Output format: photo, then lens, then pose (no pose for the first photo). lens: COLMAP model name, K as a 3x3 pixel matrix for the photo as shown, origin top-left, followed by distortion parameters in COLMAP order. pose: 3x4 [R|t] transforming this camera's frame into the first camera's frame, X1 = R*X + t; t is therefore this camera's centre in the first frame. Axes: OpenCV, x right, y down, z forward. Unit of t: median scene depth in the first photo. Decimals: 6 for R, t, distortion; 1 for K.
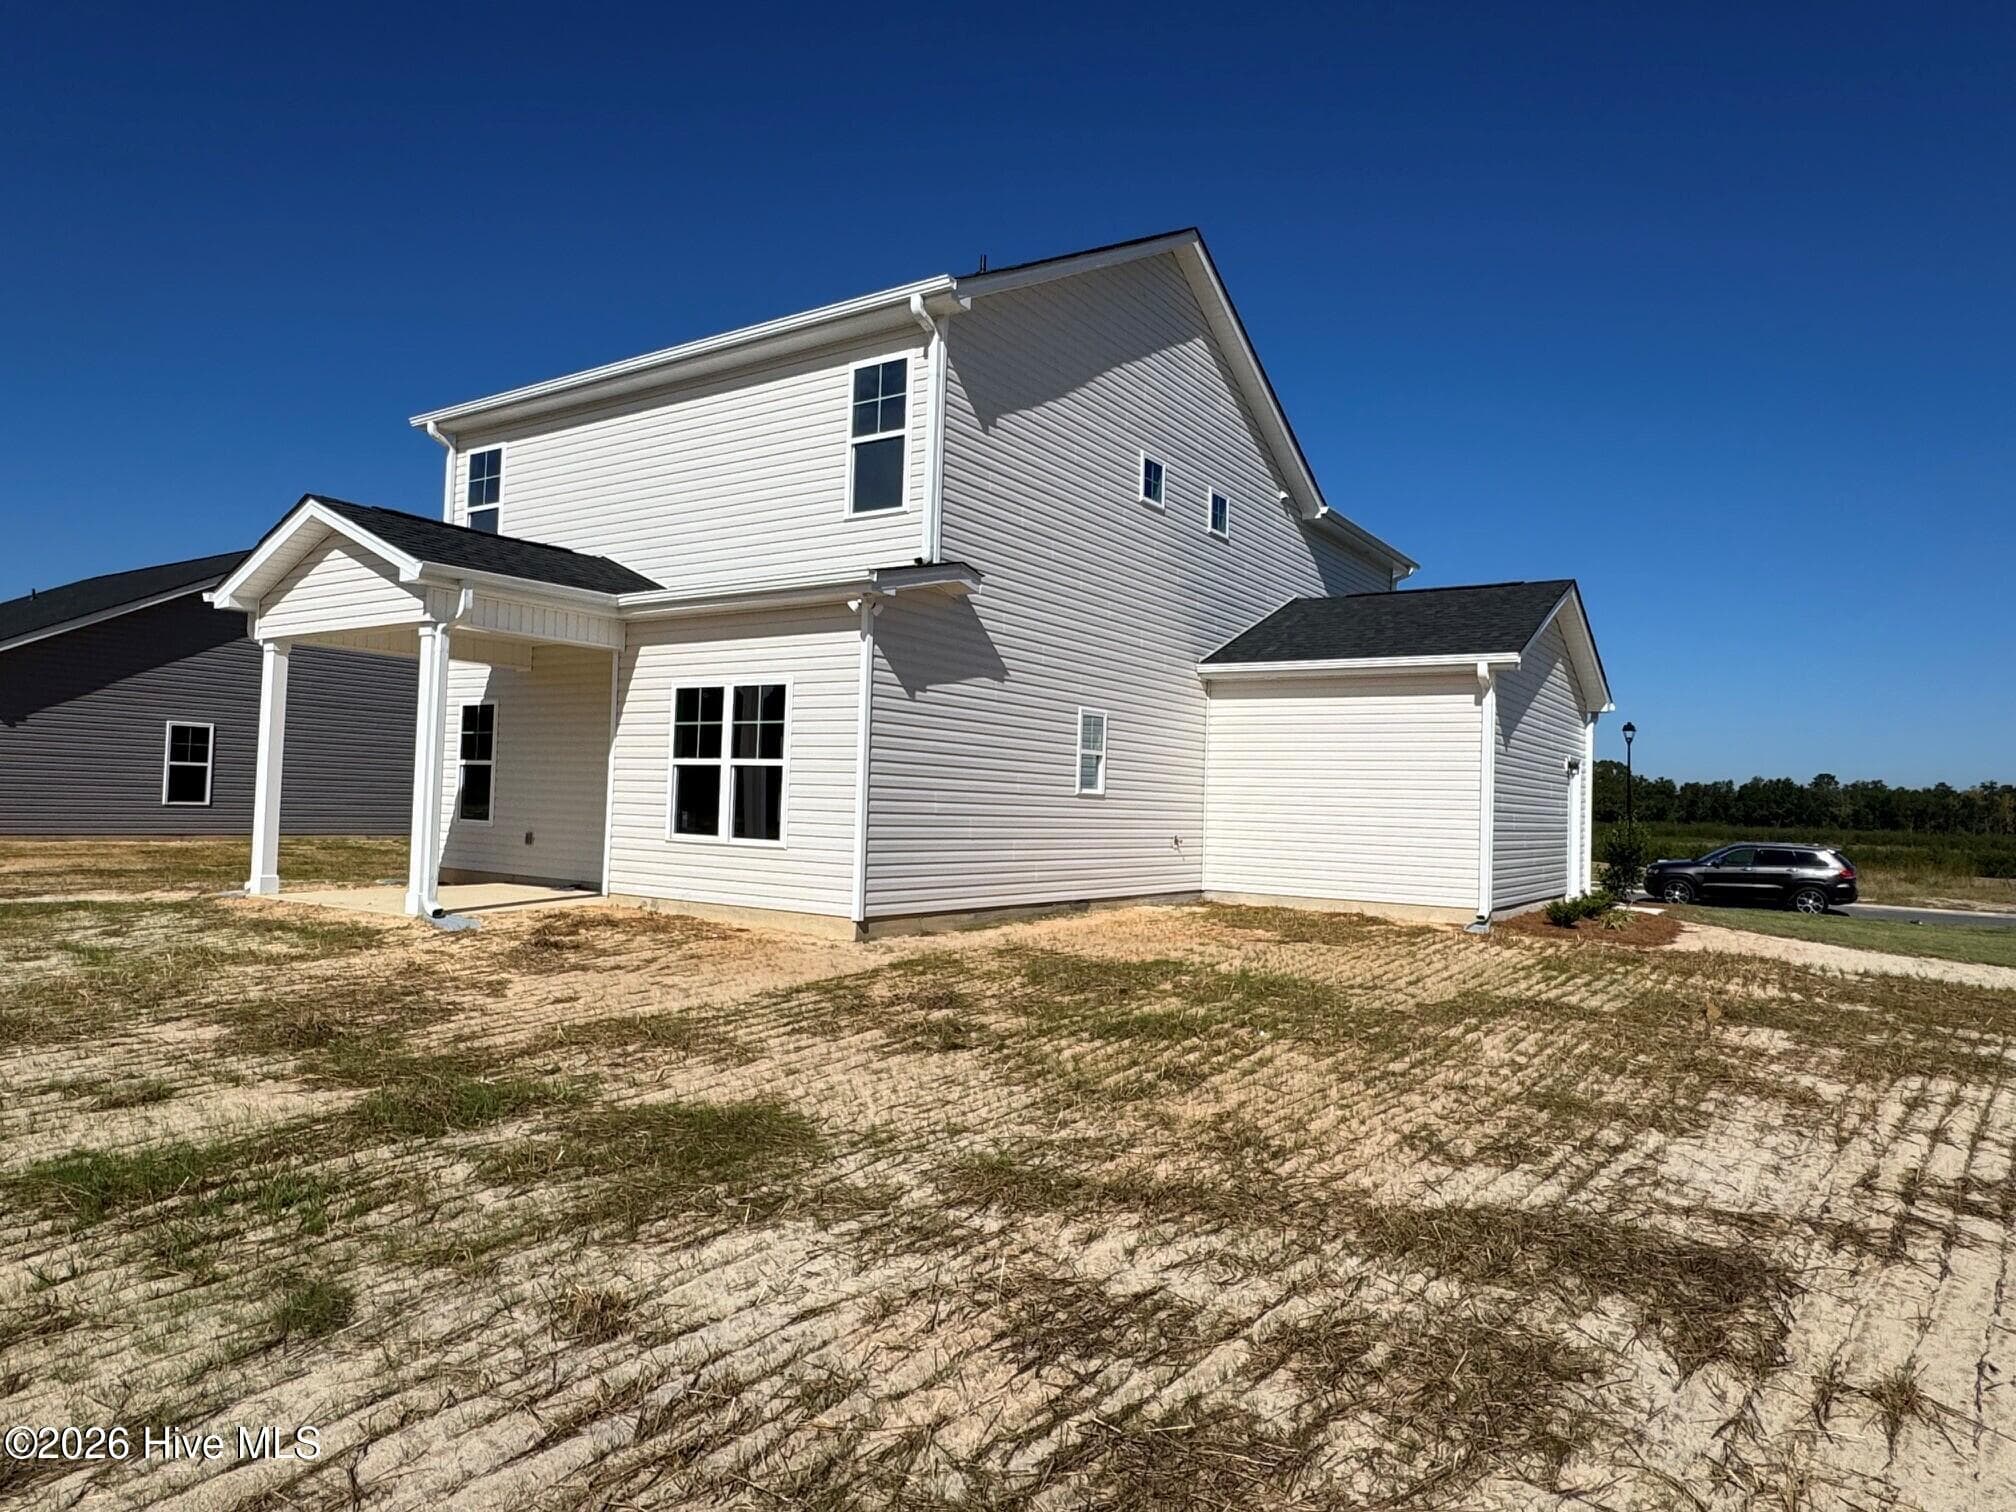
lens RADIAL K [[1263.4, 0, 1004.8], [0, 1263.4, 751.9], [0, 0, 1]] dist [-0.003842, -0.000324]
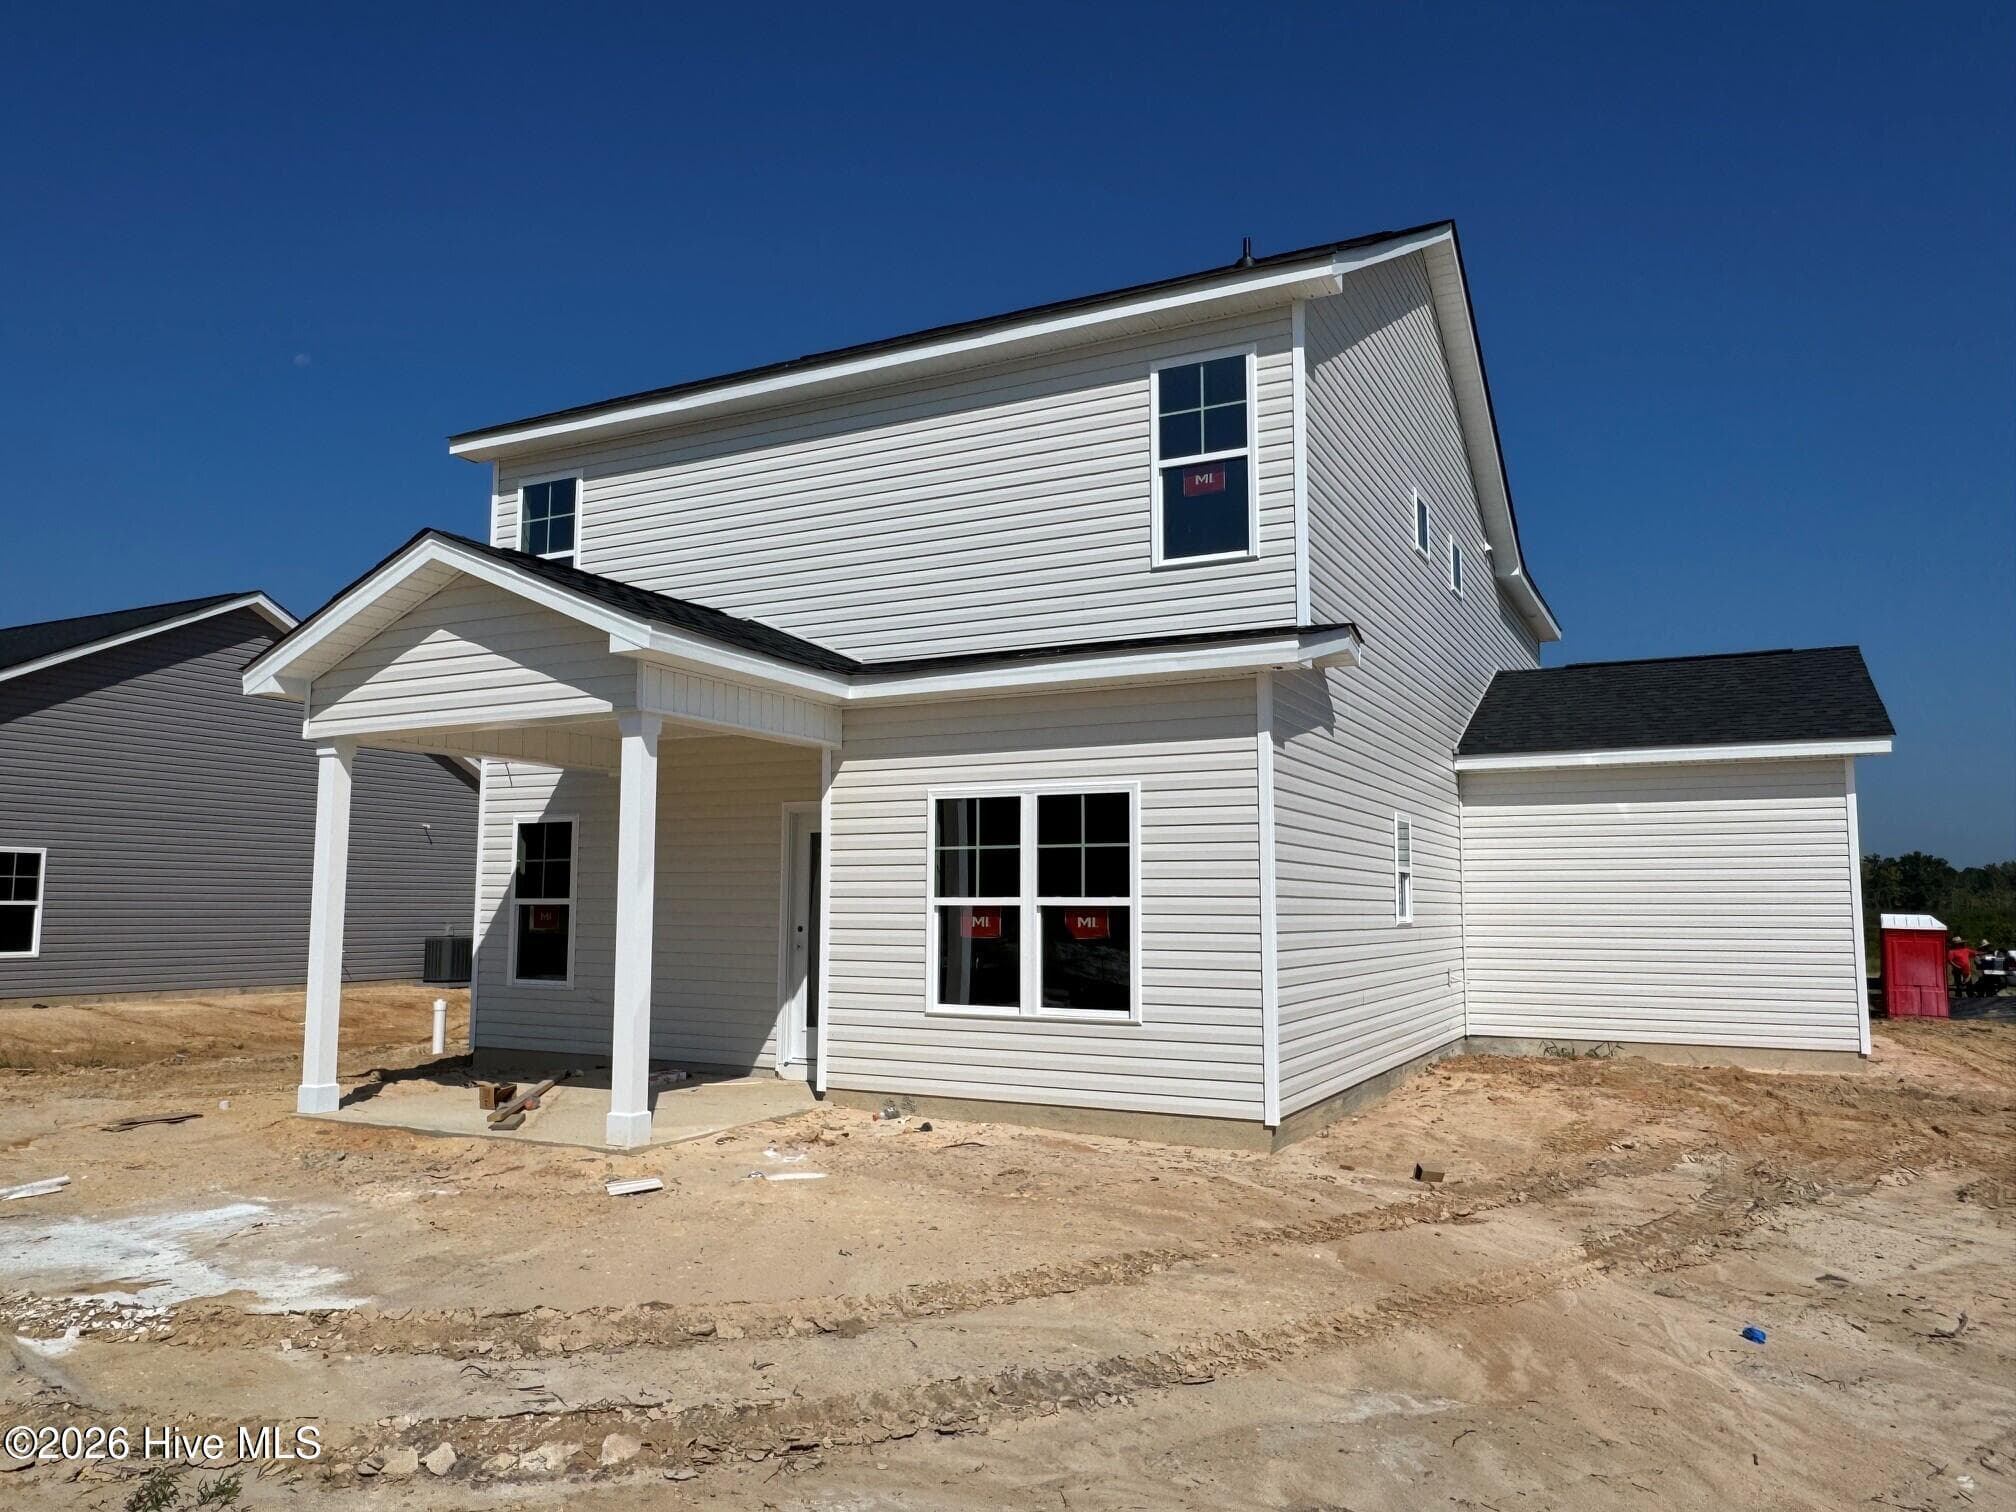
lens RADIAL K [[1399.2, 0, 1016.1], [0, 1399.2, 757.0], [0, 0, 1]] dist [-0.002371, 0.002618]
pose [[0.992192, -0.015409, 0.123766, -0.320170], [0.023117, 0.997864, -0.061092, -0.025156], [-0.122560, 0.063476, 0.990429, 0.206738]]
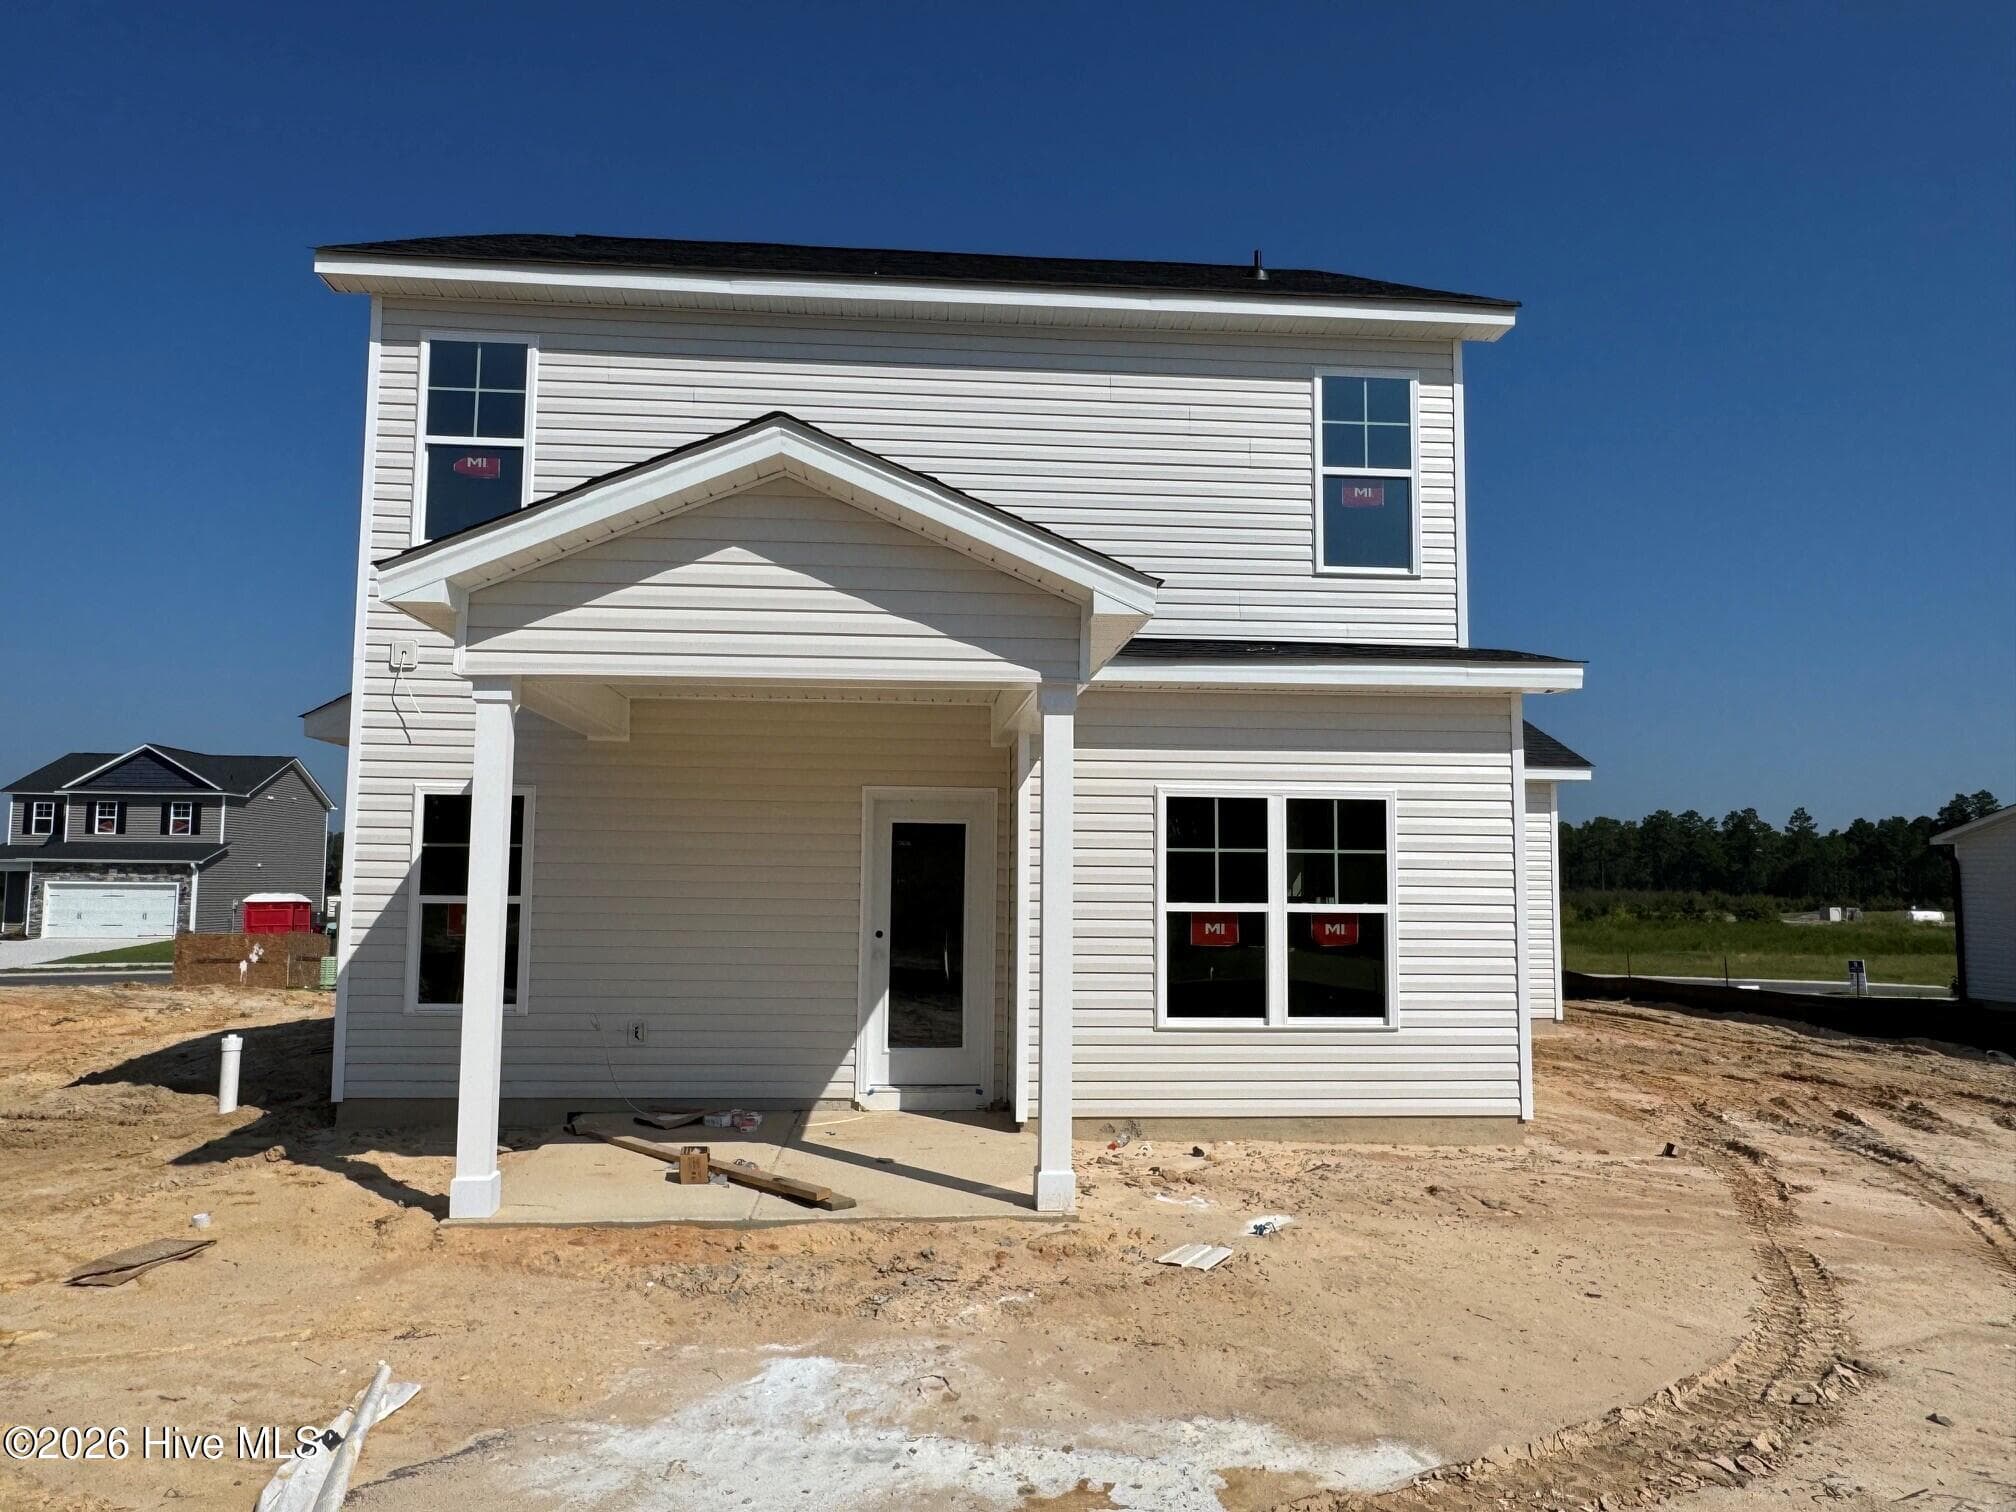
lens RADIAL K [[1399.2, 0, 1008.9], [0, 1399.2, 755.4], [0, 0, 1]] dist [-0.002371, 0.002618]
pose [[0.776897, 0.033638, 0.628729, -0.806463], [-0.011213, 0.999153, -0.039601, -0.042834], [-0.629528, 0.023716, 0.776616, 0.489264]]
